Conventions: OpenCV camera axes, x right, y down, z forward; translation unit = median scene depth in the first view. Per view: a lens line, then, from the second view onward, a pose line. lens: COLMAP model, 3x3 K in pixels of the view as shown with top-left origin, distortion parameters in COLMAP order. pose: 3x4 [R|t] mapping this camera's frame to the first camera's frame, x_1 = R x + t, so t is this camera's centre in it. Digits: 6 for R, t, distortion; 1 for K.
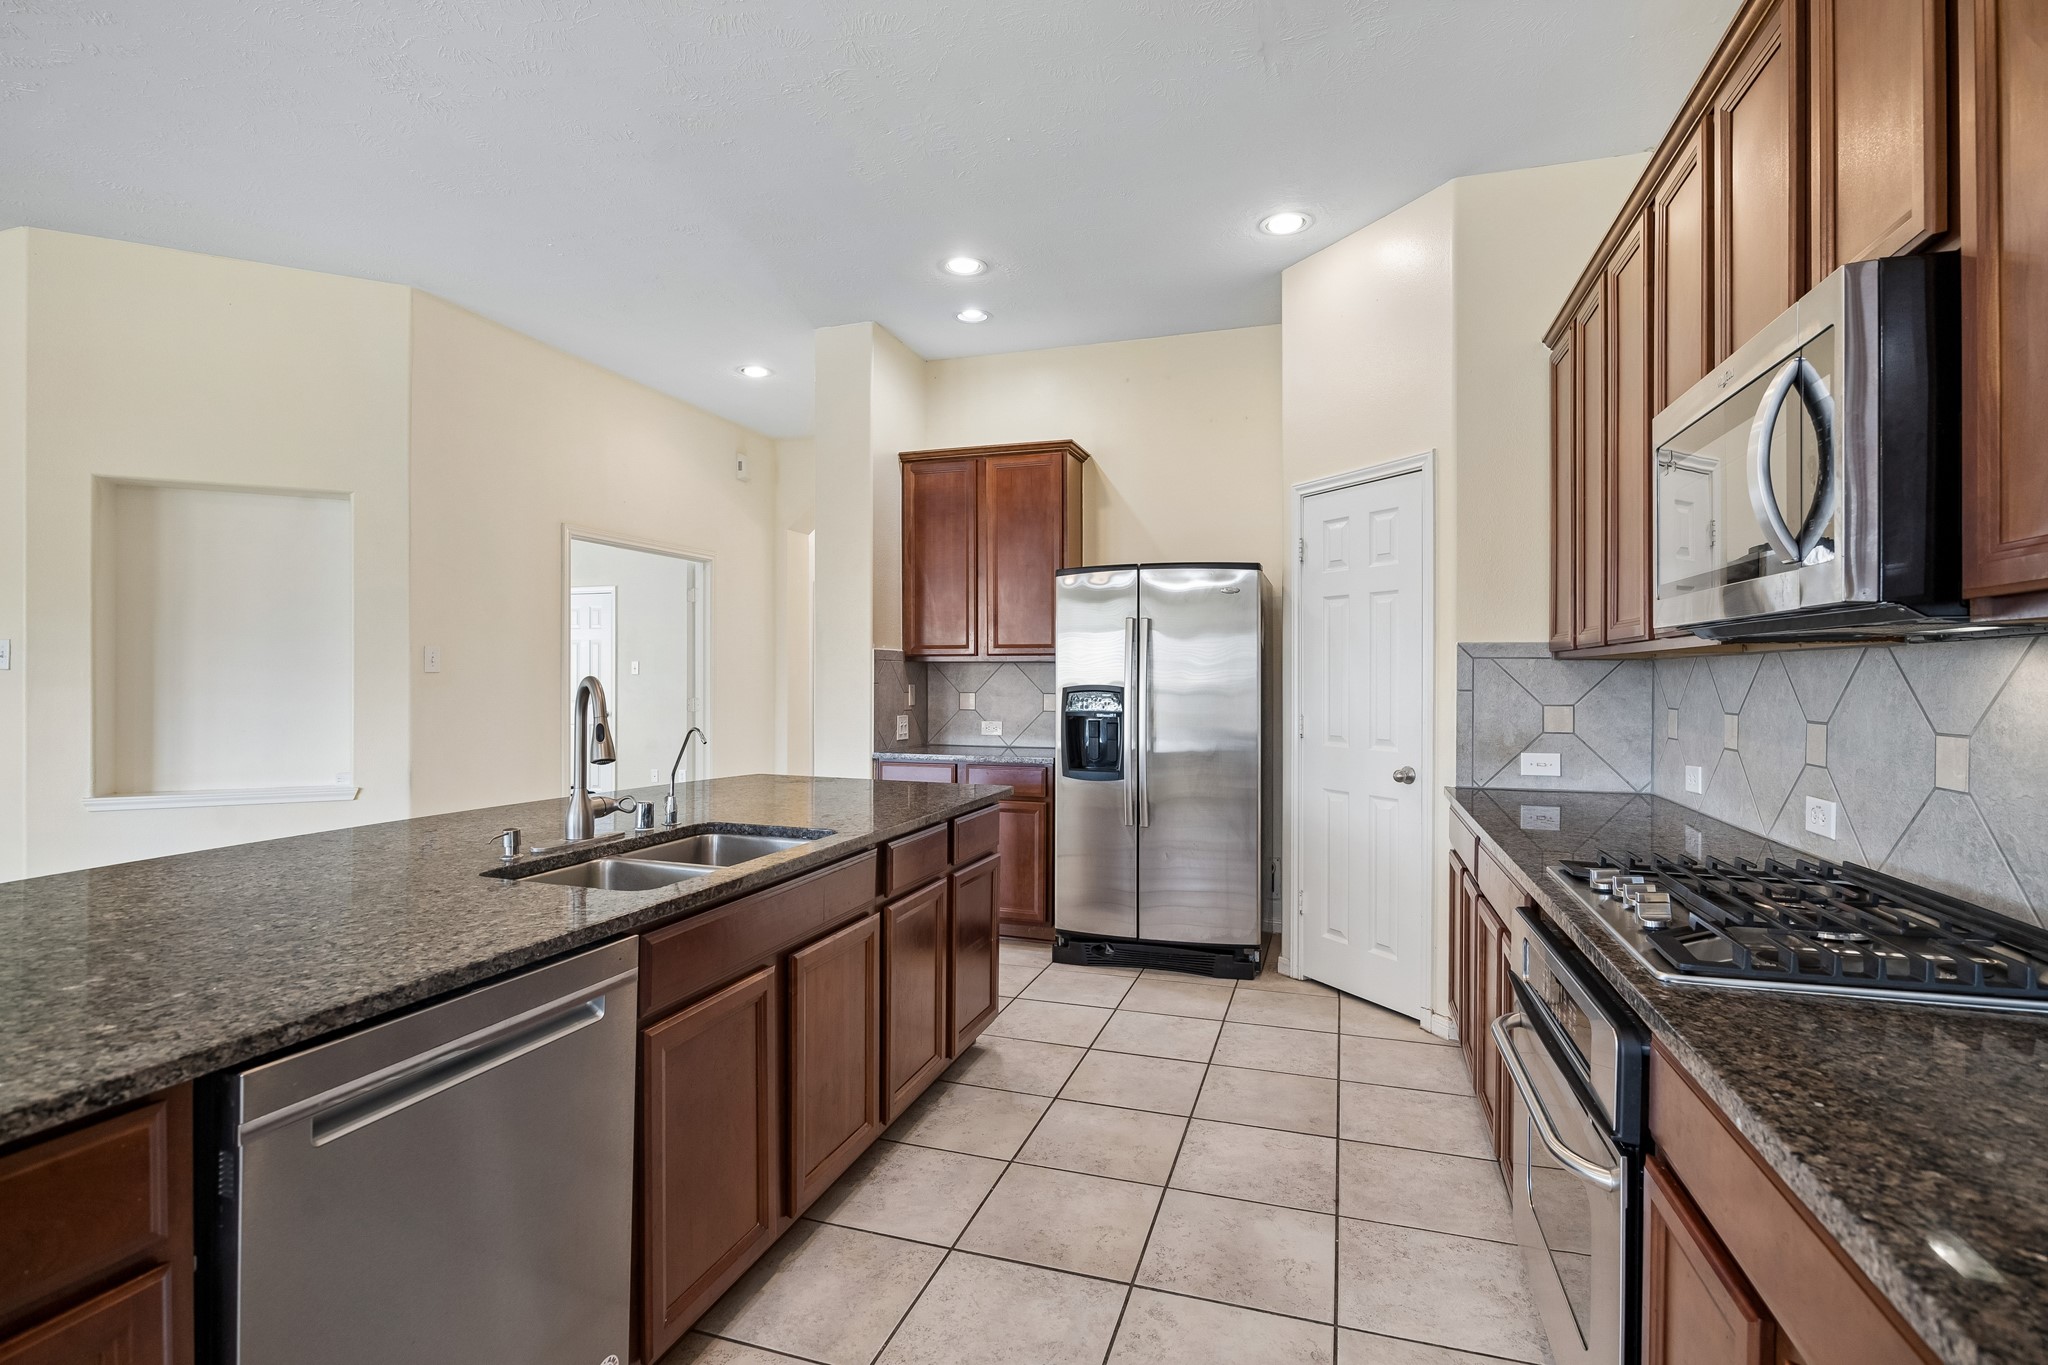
lens RADIAL K [[955.2, 0, 1032.6], [0, 955.2, 690.2], [0, 0, 1]] dist [-0.013532, -0.001000]
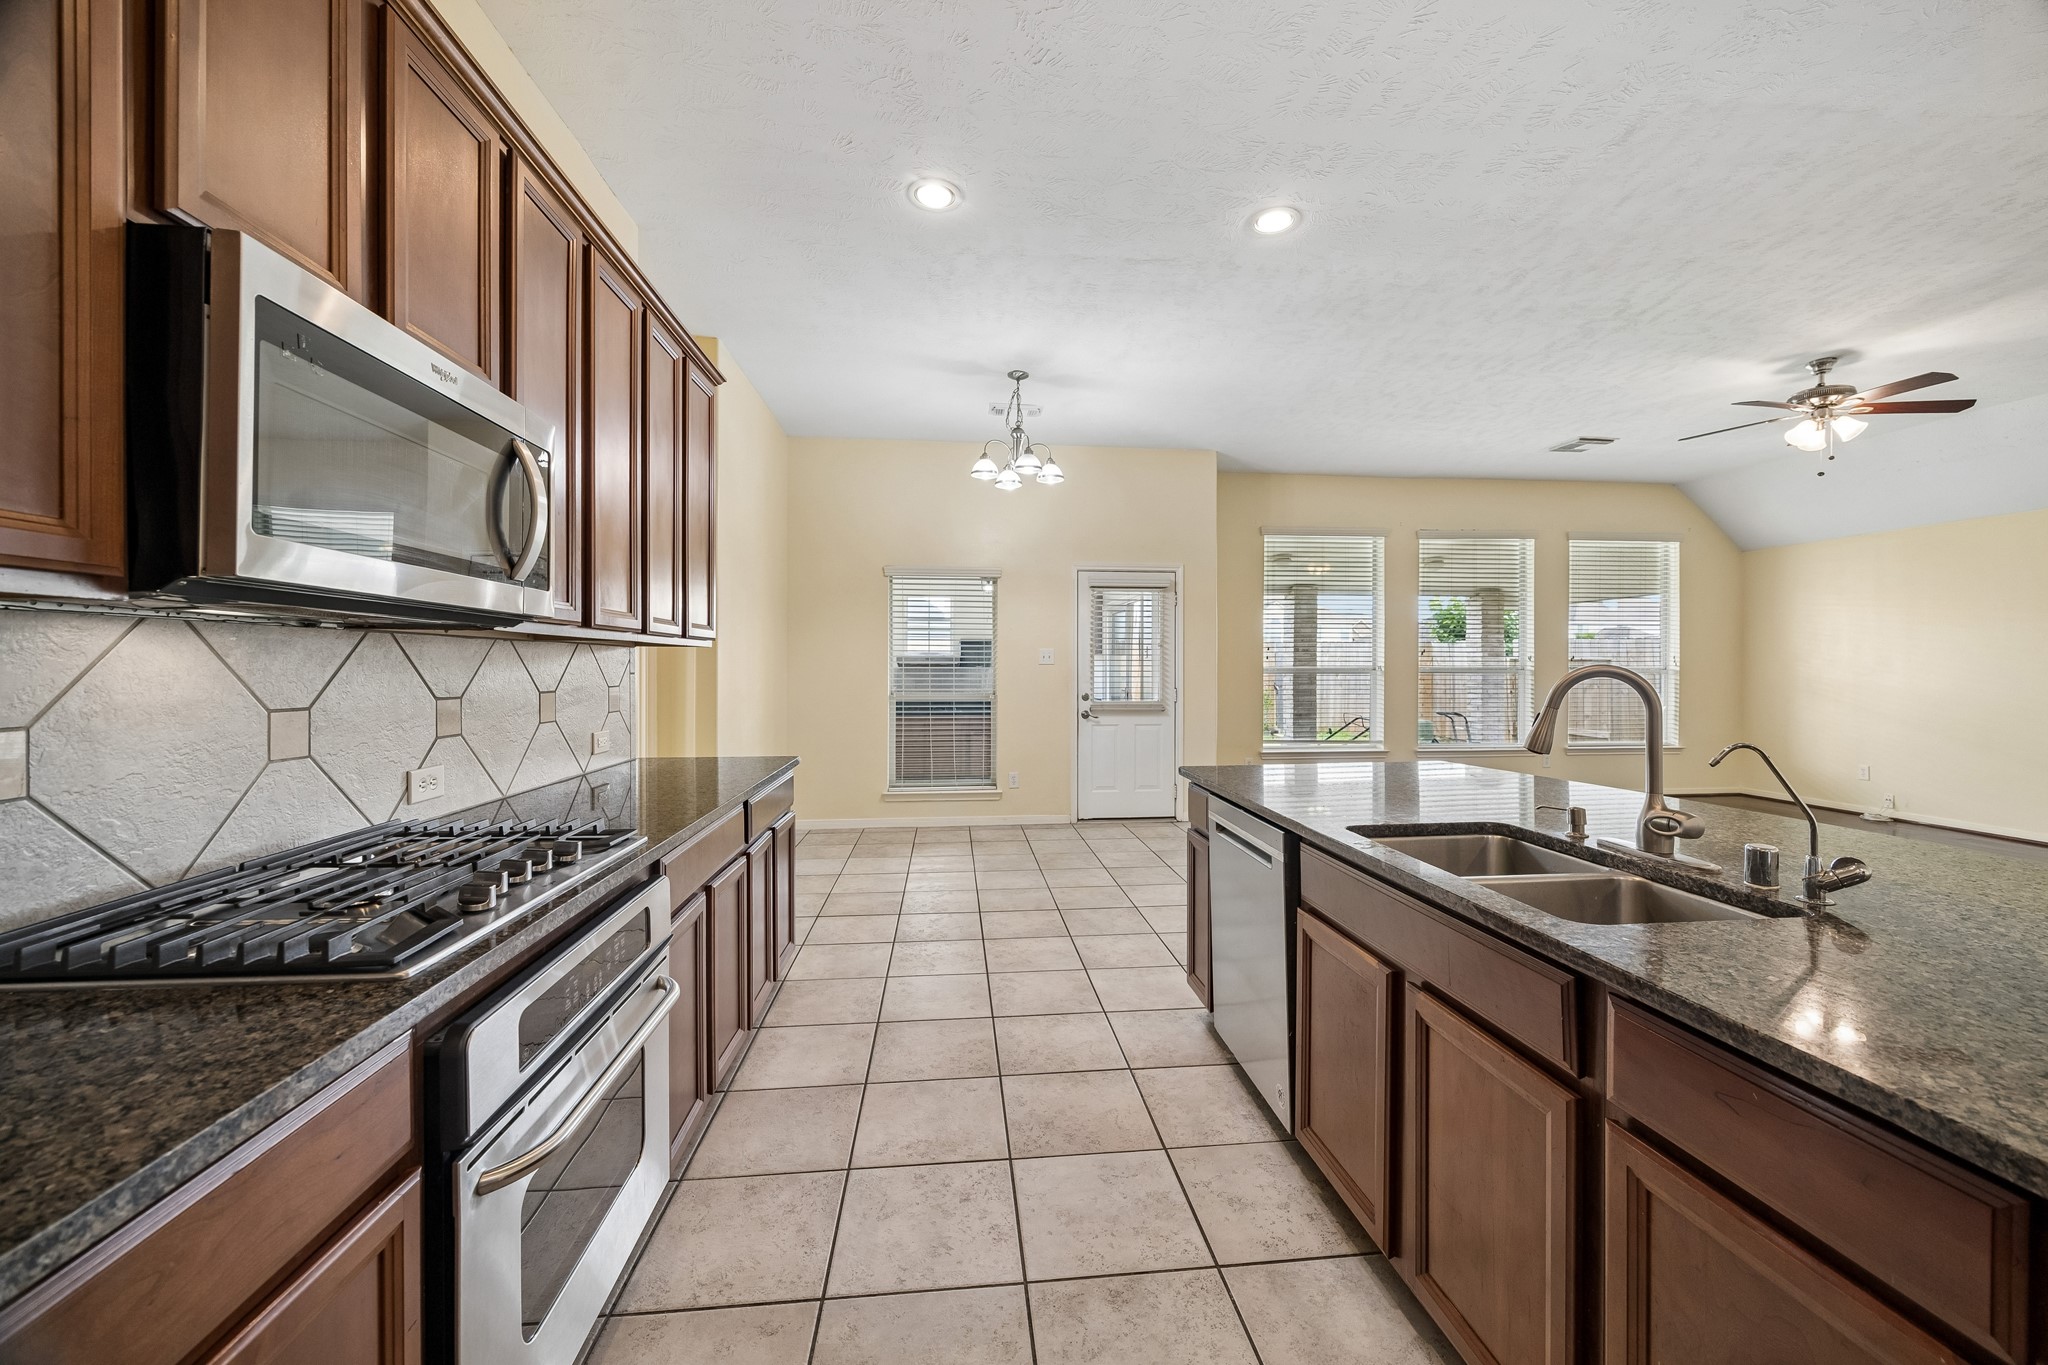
lens RADIAL K [[792.4, 0, 1033.7], [0, 792.4, 666.5], [0, 0, 1]] dist [-0.004184, -0.000136]
pose [[-0.916524, -0.004990, -0.399949, 0.204530], [-0.010989, 0.999859, 0.012707, -0.009745], [0.399829, 0.016041, -0.916450, 0.872268]]
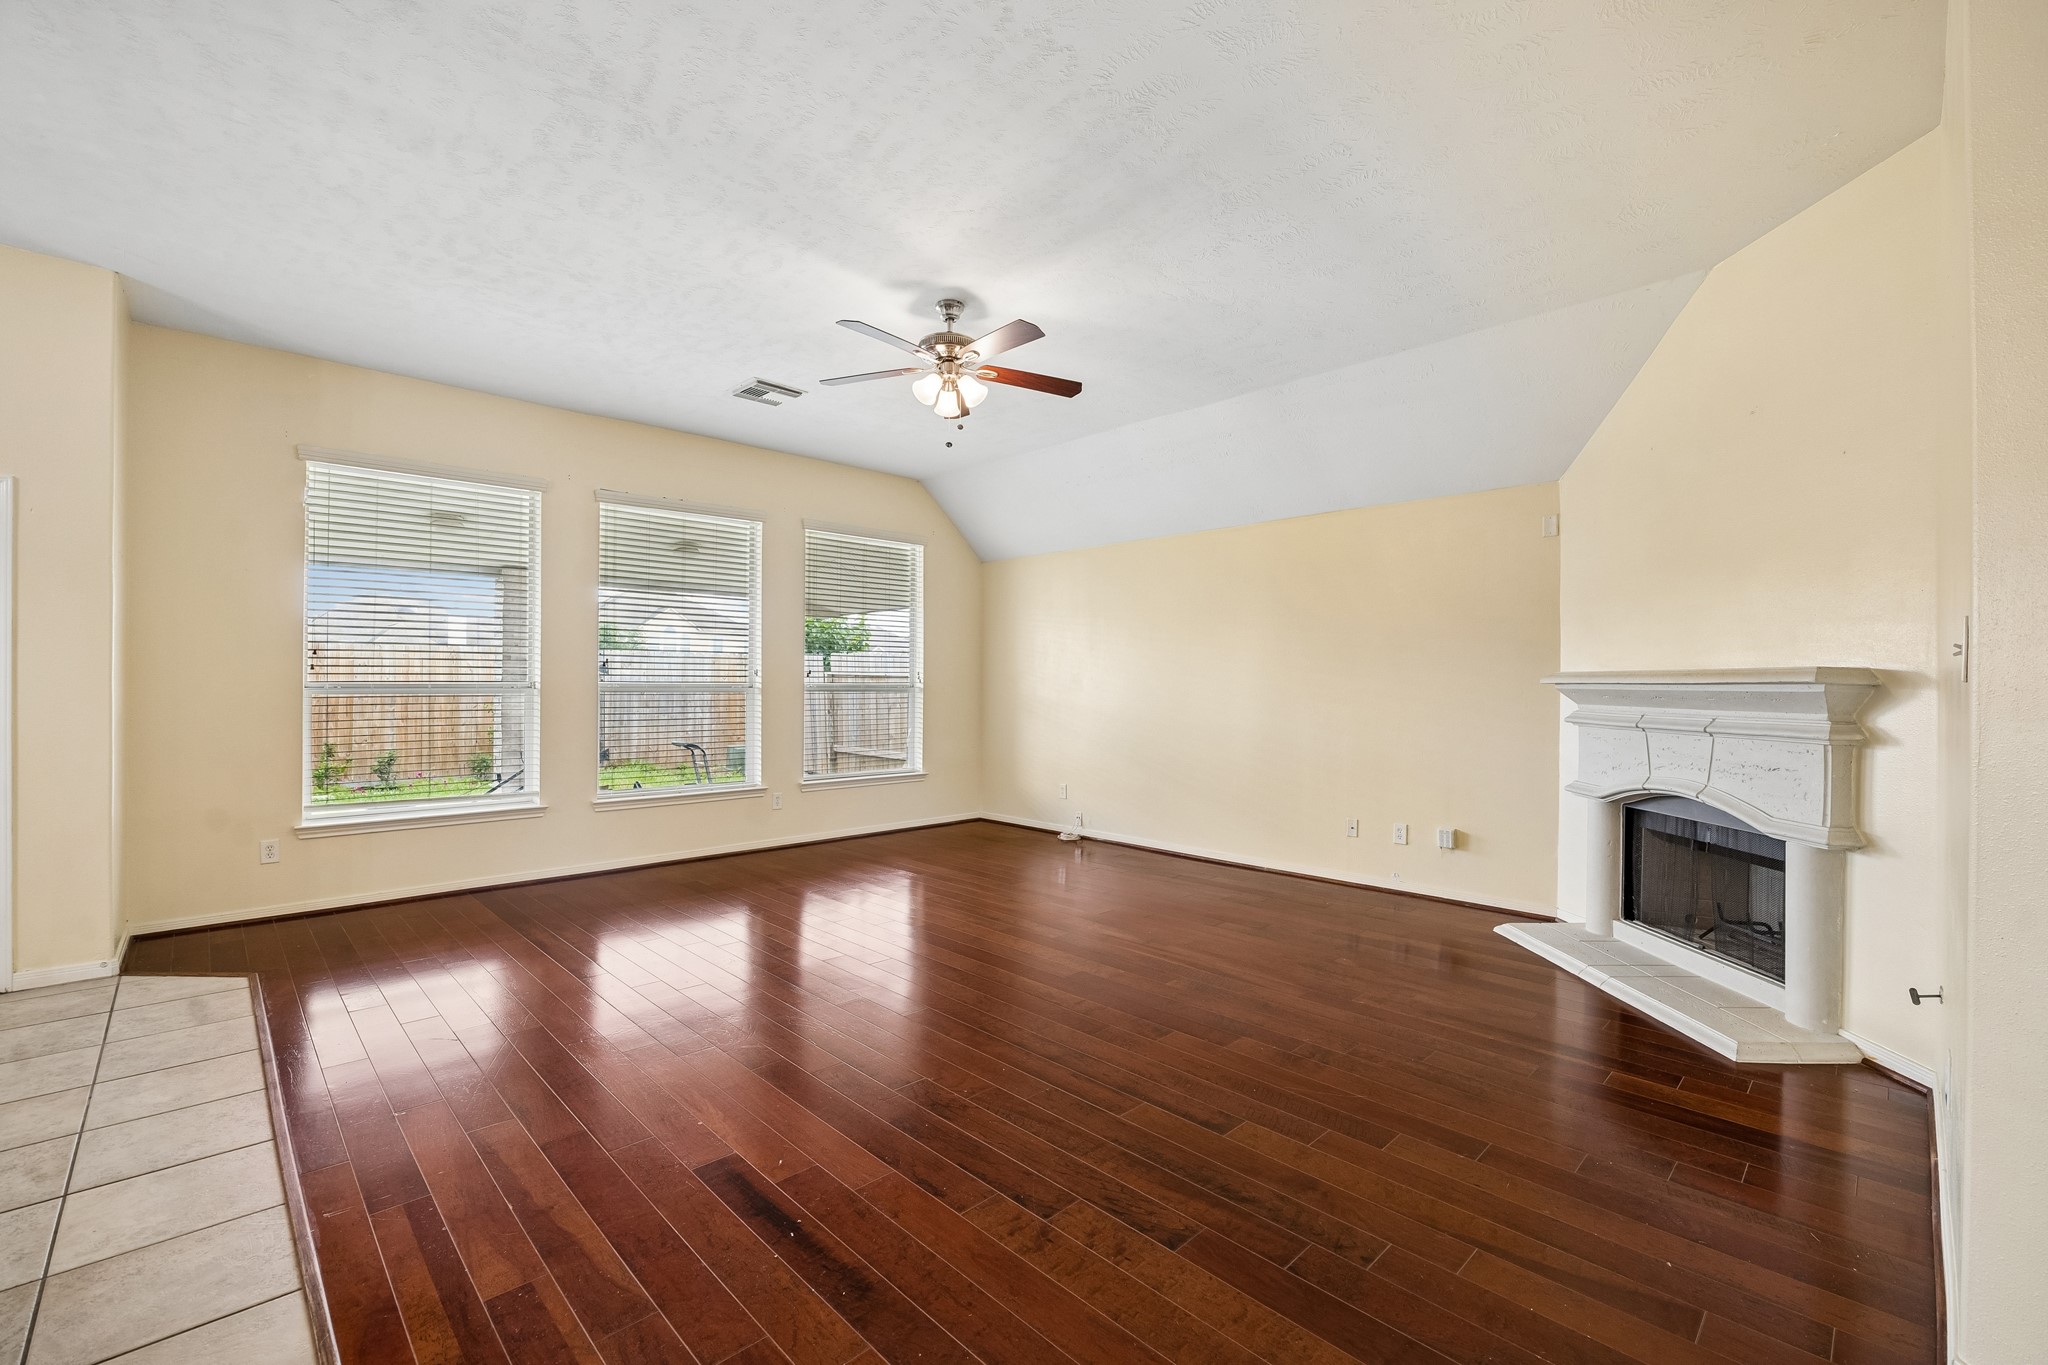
lens RADIAL K [[870.9, 0, 1039.8], [0, 870.9, 680.0], [0, 0, 1]] dist [-0.011669, -0.000244]
pose [[-0.463505, -0.009117, -0.886047, -0.525859], [-0.018892, 0.999821, -0.000405, -0.013969], [0.885893, 0.016552, -0.463595, 0.840588]]
